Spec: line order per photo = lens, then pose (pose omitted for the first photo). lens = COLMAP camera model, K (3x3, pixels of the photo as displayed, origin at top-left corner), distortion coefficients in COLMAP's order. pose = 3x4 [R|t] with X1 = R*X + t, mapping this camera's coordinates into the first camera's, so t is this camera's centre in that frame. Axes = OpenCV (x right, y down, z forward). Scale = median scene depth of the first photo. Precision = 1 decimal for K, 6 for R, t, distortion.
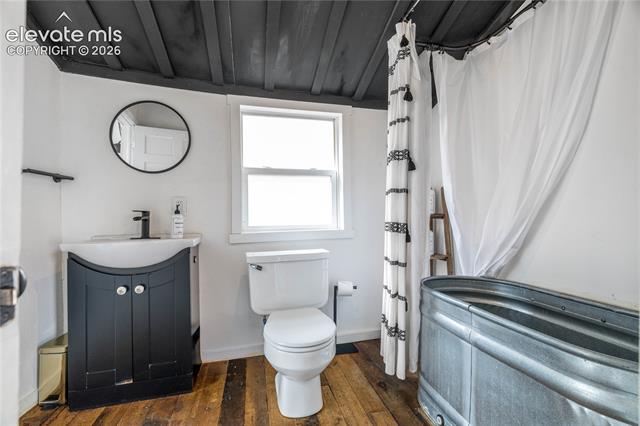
lens RADIAL K [[287.7, 0, 319.4], [0, 287.7, 214.0], [0, 0, 1]] dist [-0.001649, -0.000026]
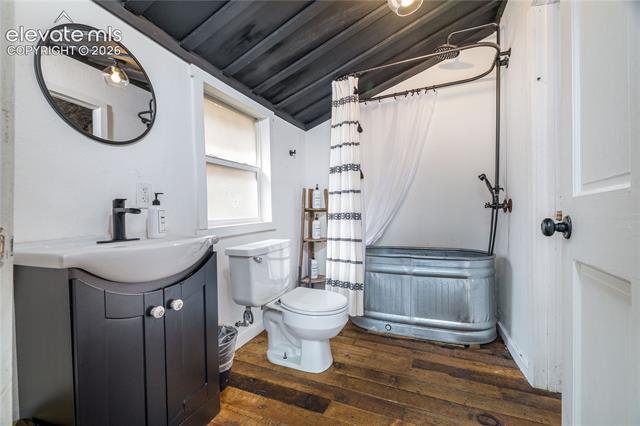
lens RADIAL K [[287.7, 0, 319.4], [0, 287.7, 214.0], [0, 0, 1]] dist [-0.001649, -0.000026]
pose [[0.595301, -0.009473, 0.803447, -0.948700], [0.002820, 0.999949, 0.009700, 0.018836], [-0.803498, -0.003509, 0.595298, 0.245791]]
